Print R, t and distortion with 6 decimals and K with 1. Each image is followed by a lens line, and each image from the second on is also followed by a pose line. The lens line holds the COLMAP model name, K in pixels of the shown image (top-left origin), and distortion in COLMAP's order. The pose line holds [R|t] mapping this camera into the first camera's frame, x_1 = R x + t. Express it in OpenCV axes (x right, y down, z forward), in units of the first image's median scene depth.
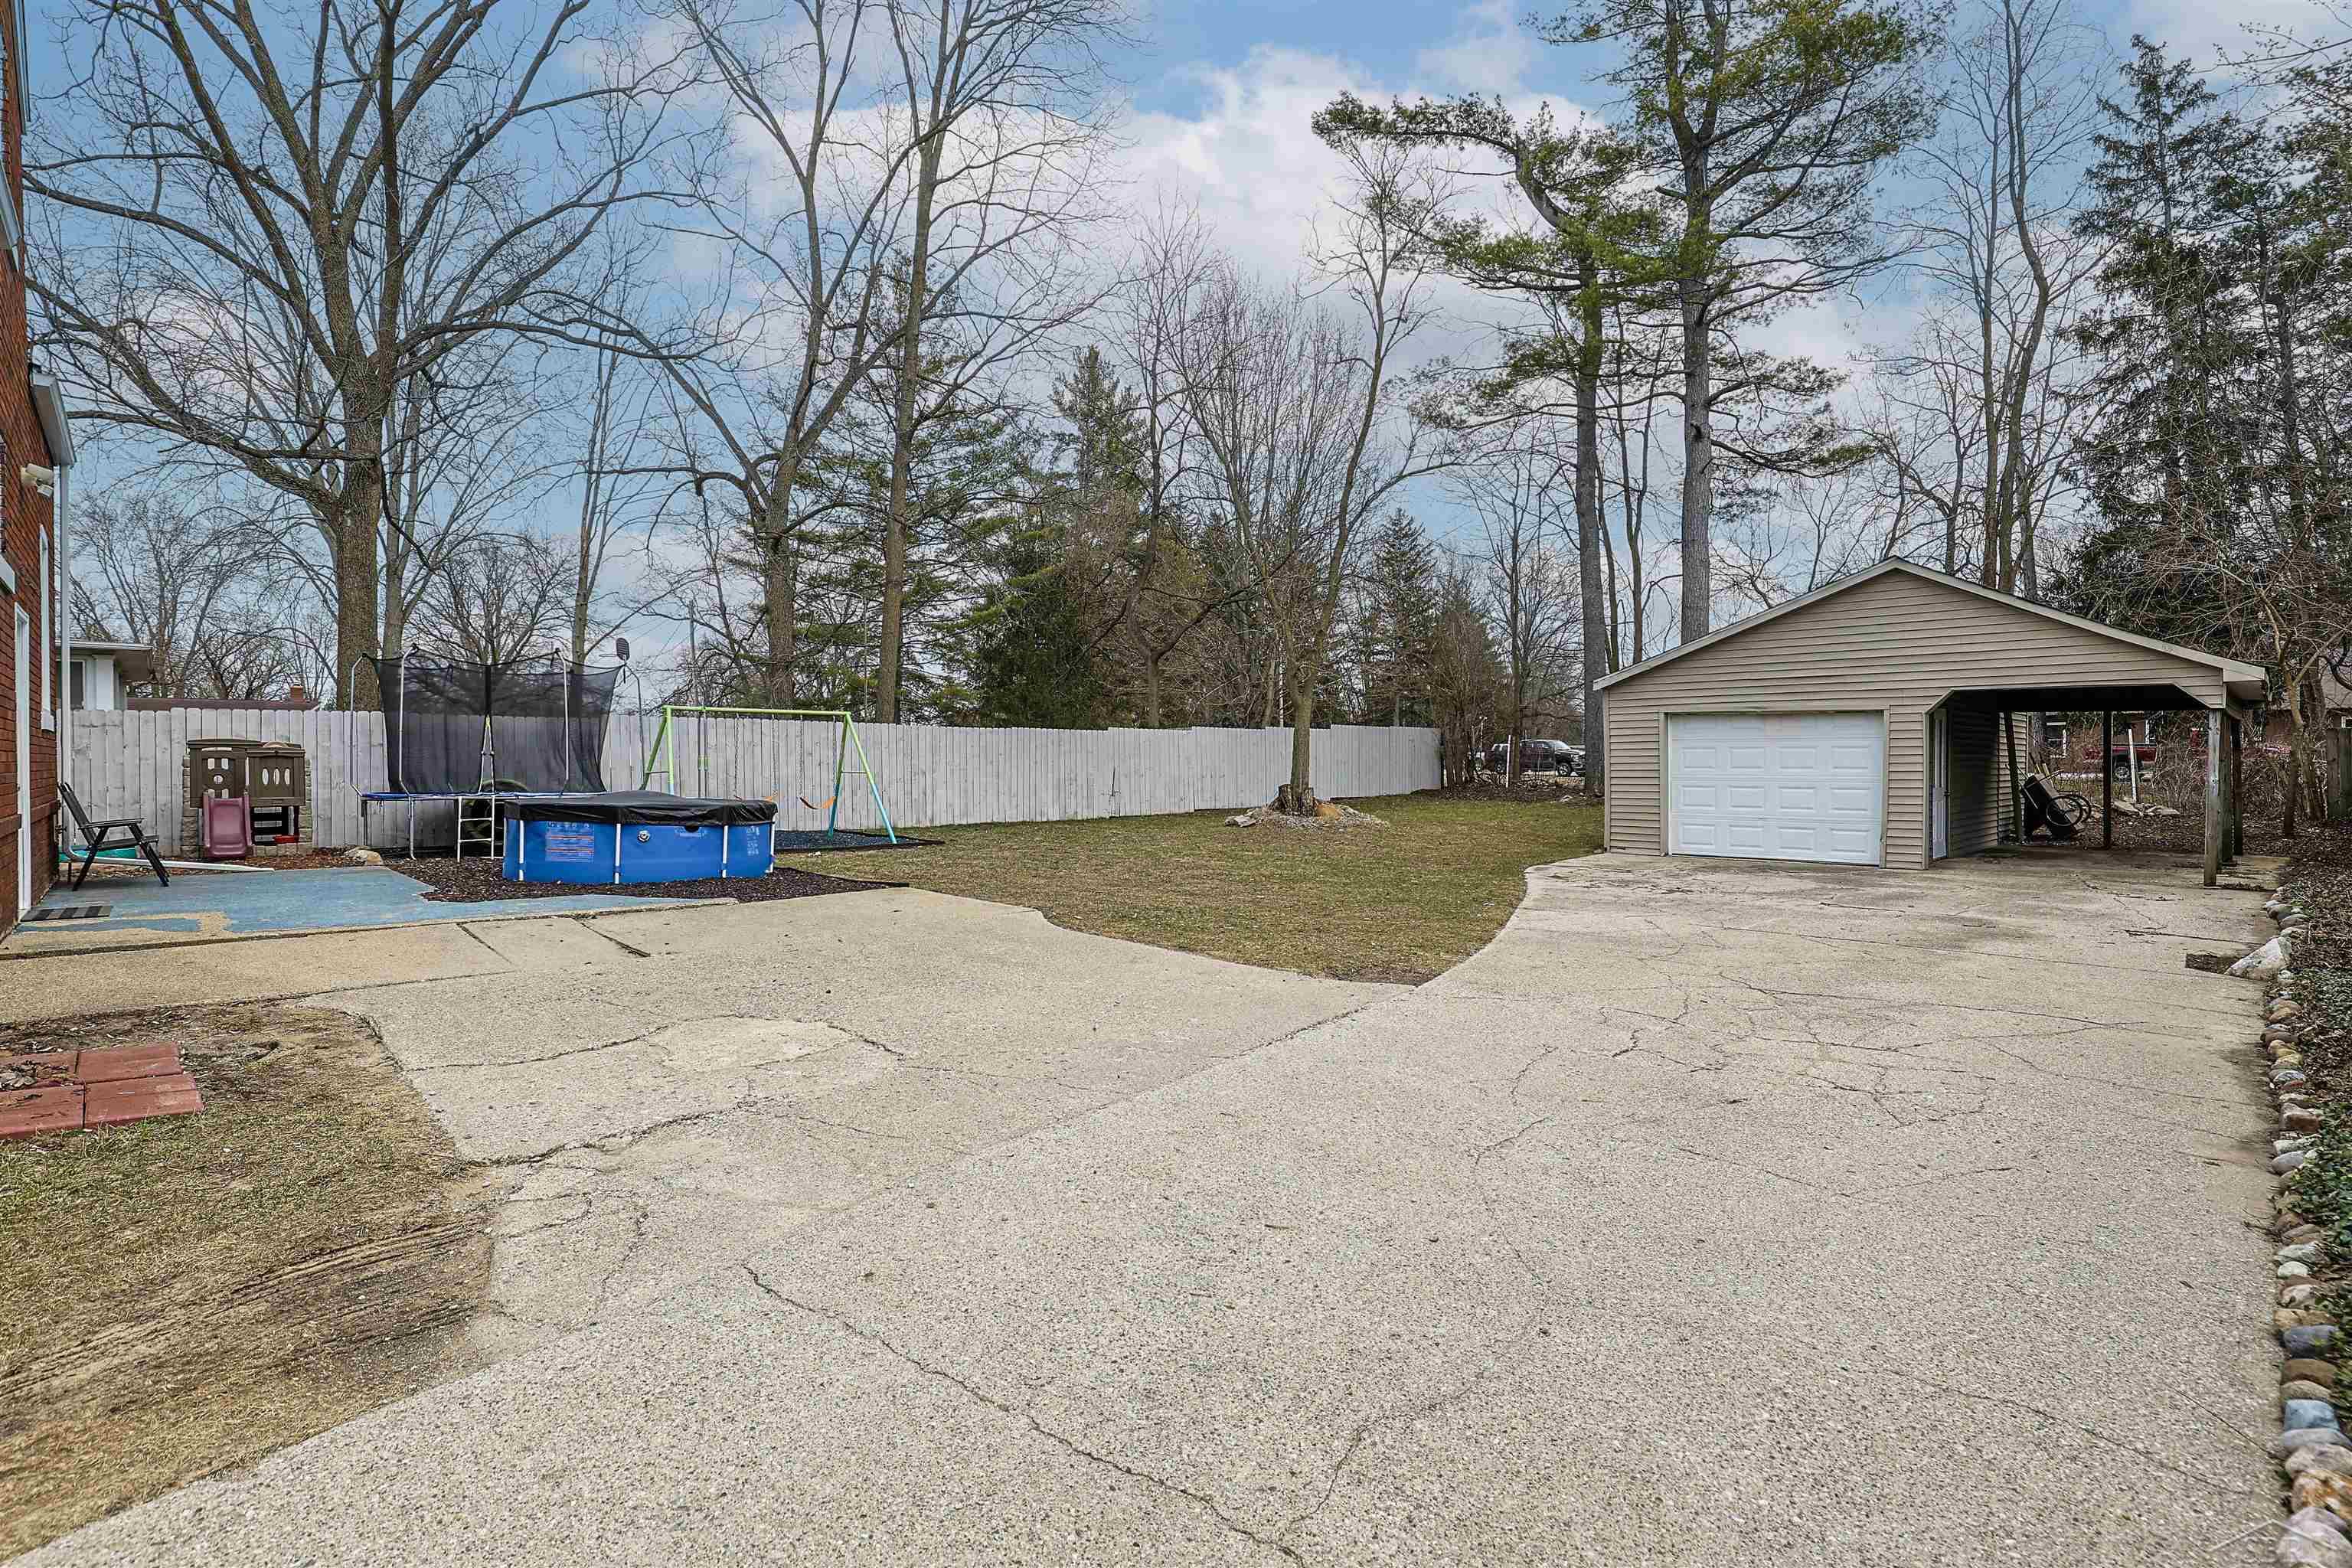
lens RADIAL K [[1161.1, 0, 1195.9], [0, 1161.1, 780.7], [0, 0, 1]] dist [-0.034961, 0.008755]
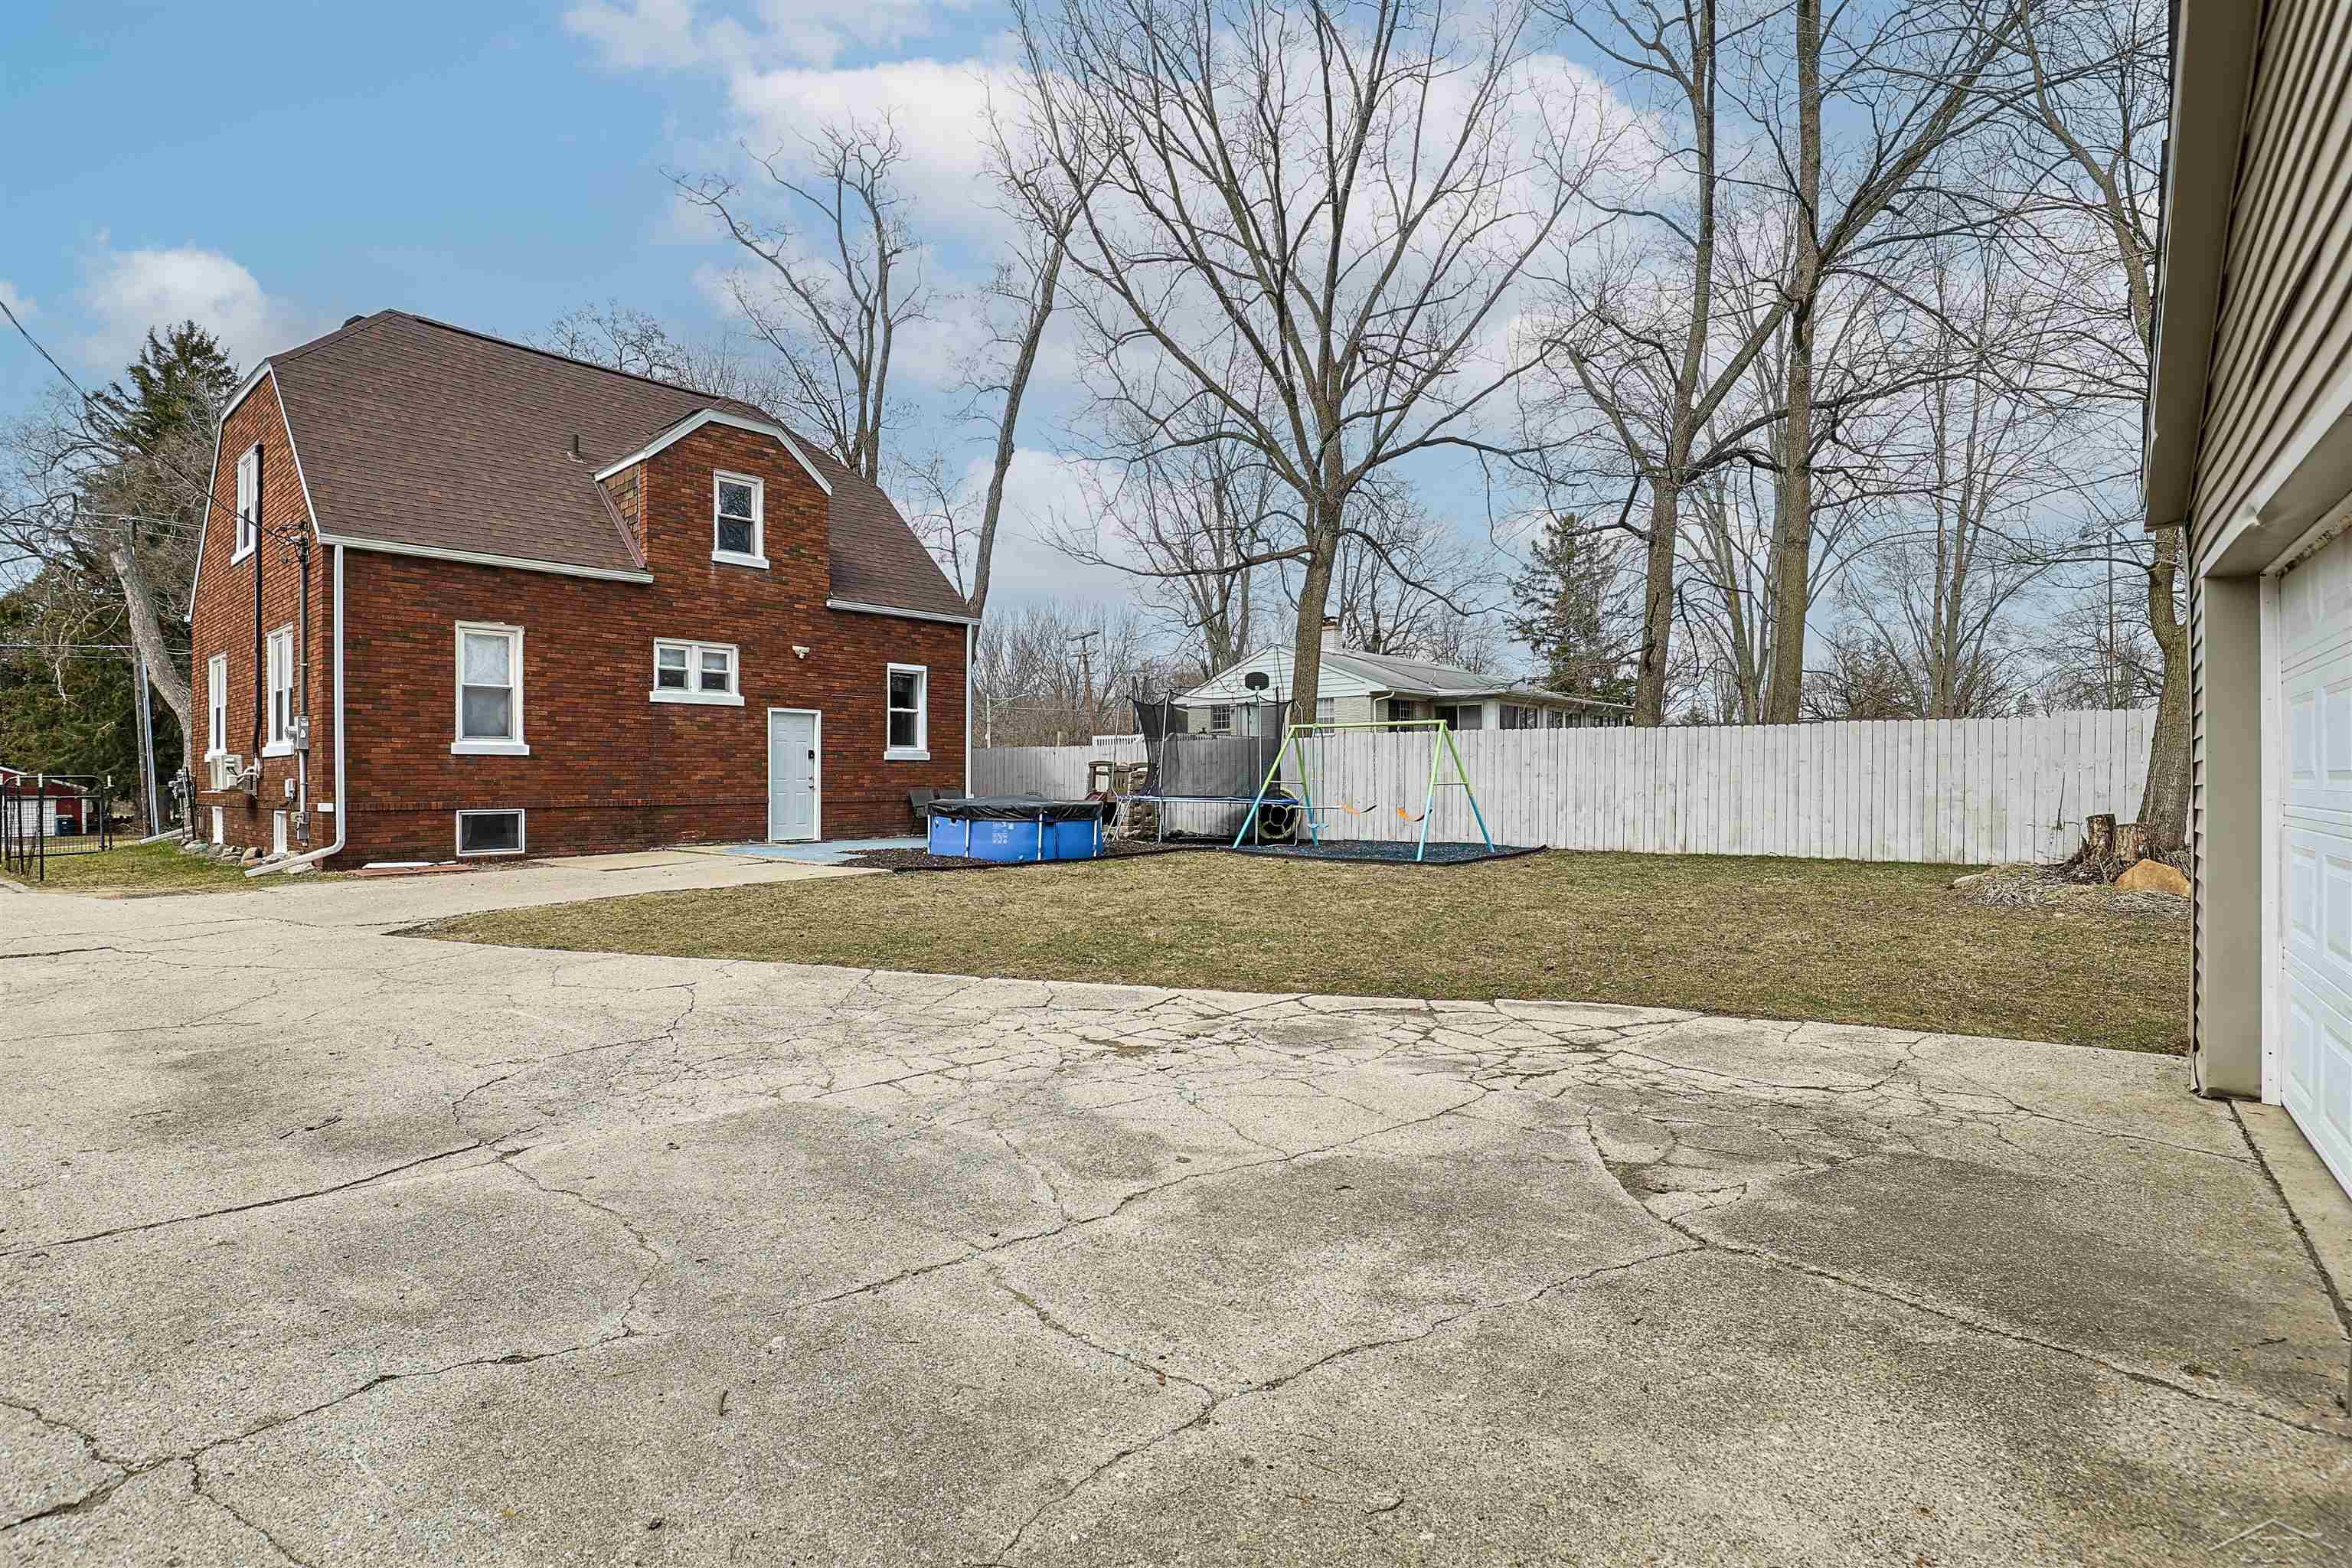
lens RADIAL K [[1161.1, 0, 1195.9], [0, 1161.1, 780.7], [0, 0, 1]] dist [-0.034961, 0.008755]
pose [[0.098687, 0.000000, -0.995119, 0.500721], [-0.012490, 0.999921, -0.001238, -0.004985], [0.995040, 0.012551, 0.098679, 0.572434]]
